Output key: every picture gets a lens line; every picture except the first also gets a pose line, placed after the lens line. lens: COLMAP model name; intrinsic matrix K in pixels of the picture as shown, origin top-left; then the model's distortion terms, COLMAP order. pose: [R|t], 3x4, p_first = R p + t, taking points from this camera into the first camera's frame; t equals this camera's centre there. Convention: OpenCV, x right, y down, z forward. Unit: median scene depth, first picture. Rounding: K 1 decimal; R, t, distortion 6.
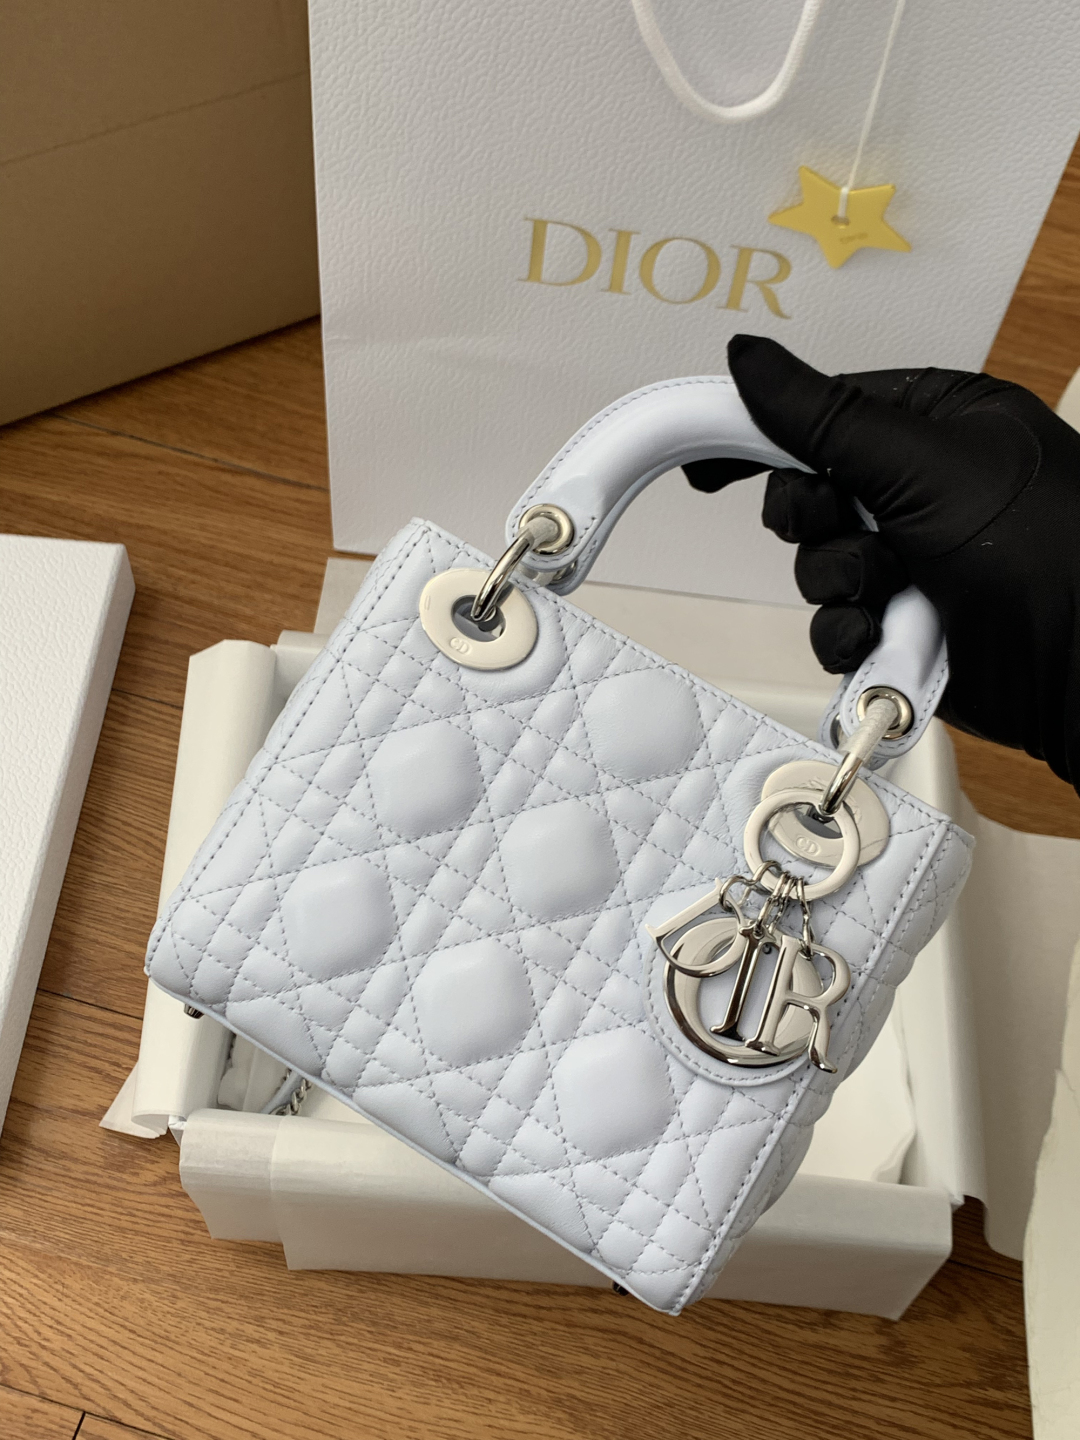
lens RADIAL K [[1578.3, 0, 556.6], [0, 1578.3, 718.8], [0, 0, 1]] dist [0.084738, -0.149577]
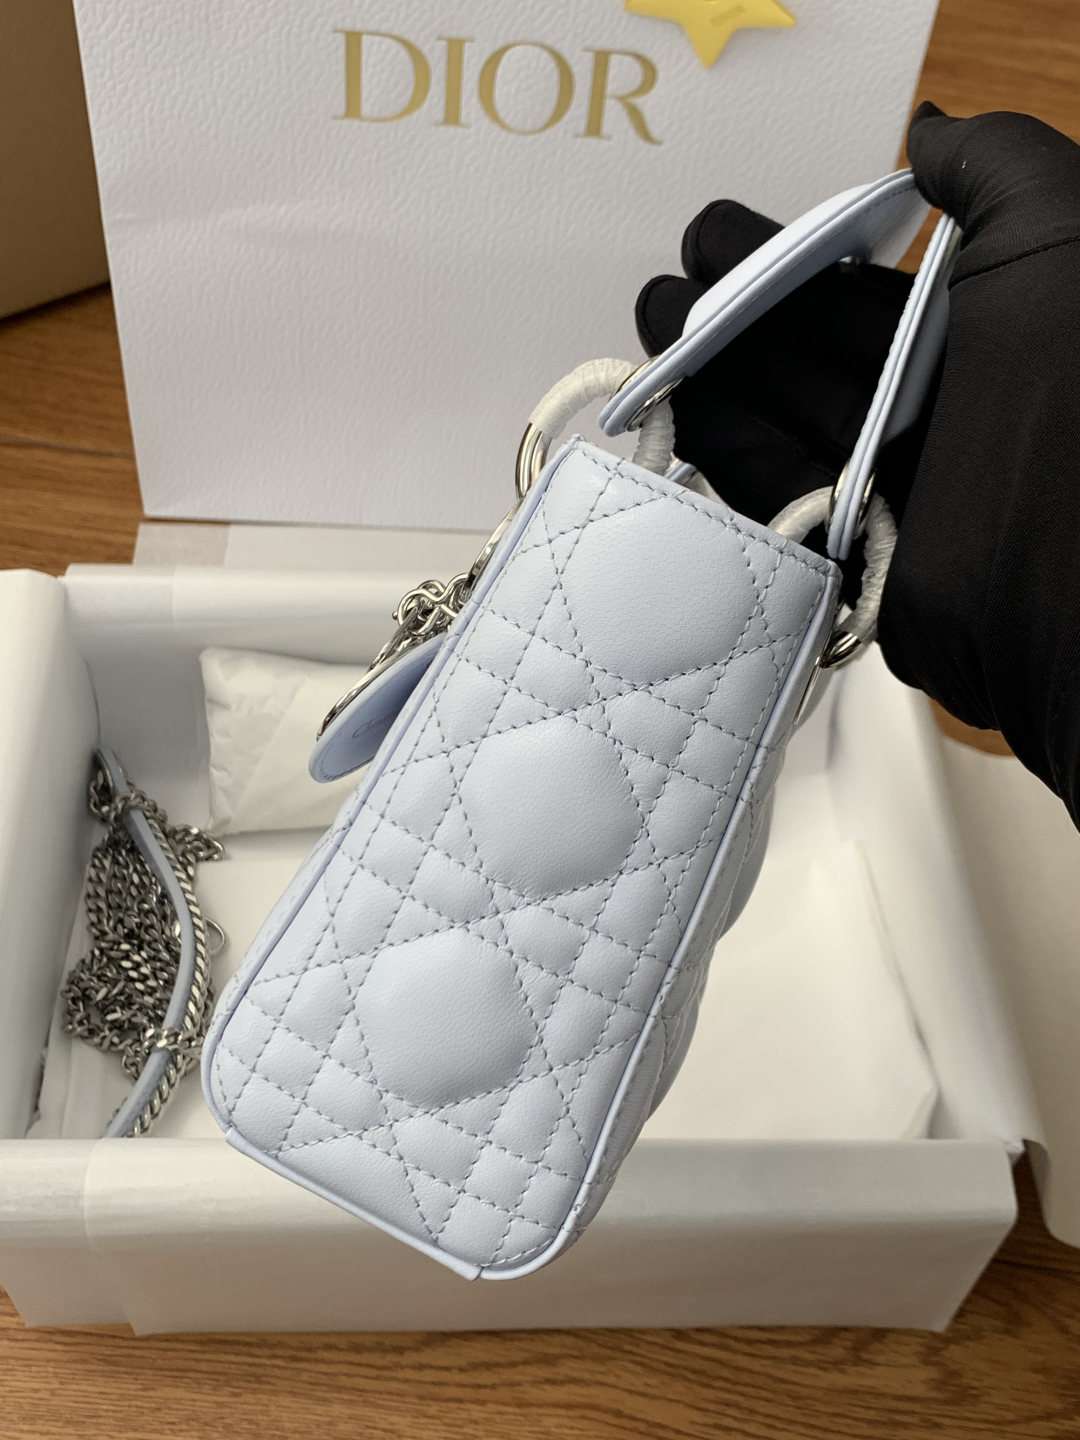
lens RADIAL K [[1584.6, 0, 563.7], [0, 1584.6, 717.5], [0, 0, 1]] dist [0.038305, -0.055181]
pose [[0.991694, -0.093005, 0.088838, -0.008434], [0.103849, 0.986519, -0.126471, 0.159507], [-0.075878, 0.134646, 0.987984, 0.219865]]
